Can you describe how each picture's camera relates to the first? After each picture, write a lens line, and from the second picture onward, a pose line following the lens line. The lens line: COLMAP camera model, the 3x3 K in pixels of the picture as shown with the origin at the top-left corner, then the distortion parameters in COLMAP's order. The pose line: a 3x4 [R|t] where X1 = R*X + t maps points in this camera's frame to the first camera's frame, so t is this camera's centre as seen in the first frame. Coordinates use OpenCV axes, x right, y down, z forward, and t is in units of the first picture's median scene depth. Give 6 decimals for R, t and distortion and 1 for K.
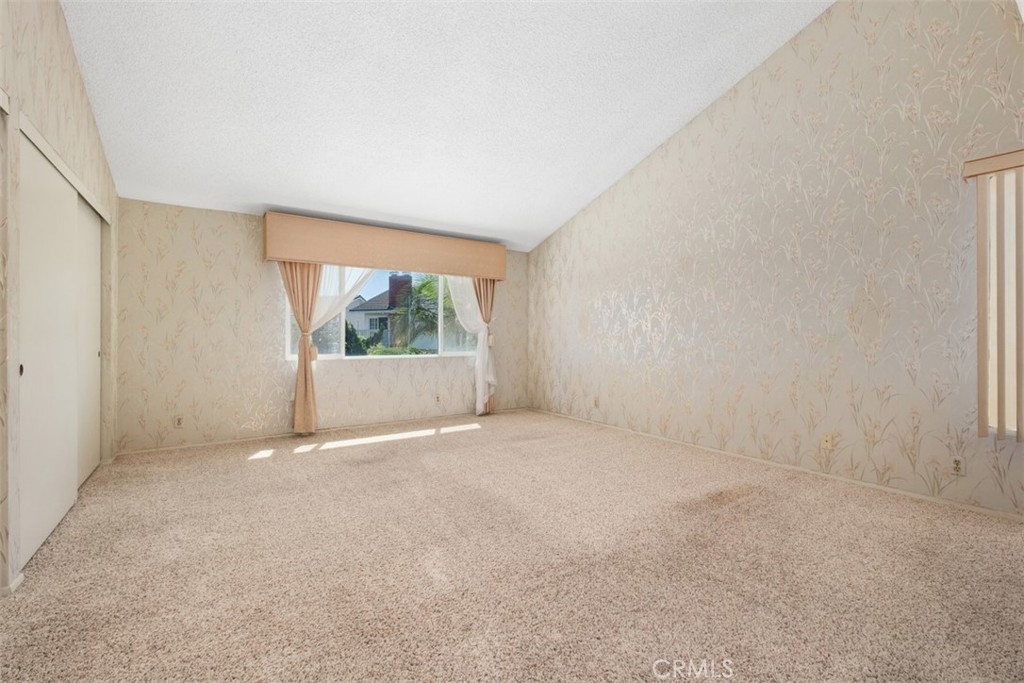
lens RADIAL K [[441.8, 0, 509.2], [0, 441.8, 340.7], [0, 0, 1]] dist [0.001099, -0.003113]
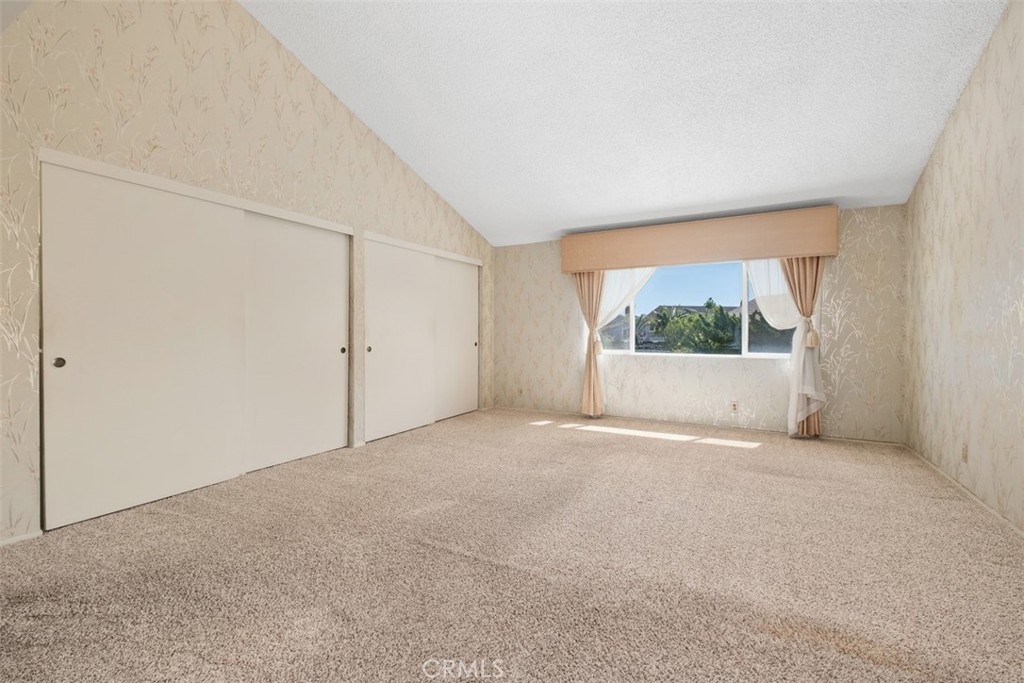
lens RADIAL K [[441.8, 0, 509.2], [0, 441.8, 340.7], [0, 0, 1]] dist [0.001099, -0.003113]
pose [[0.456043, 0.013460, -0.889856, 0.409403], [-0.012145, 0.999887, 0.008900, 0.001028], [0.889875, 0.006749, 0.456154, 0.225233]]
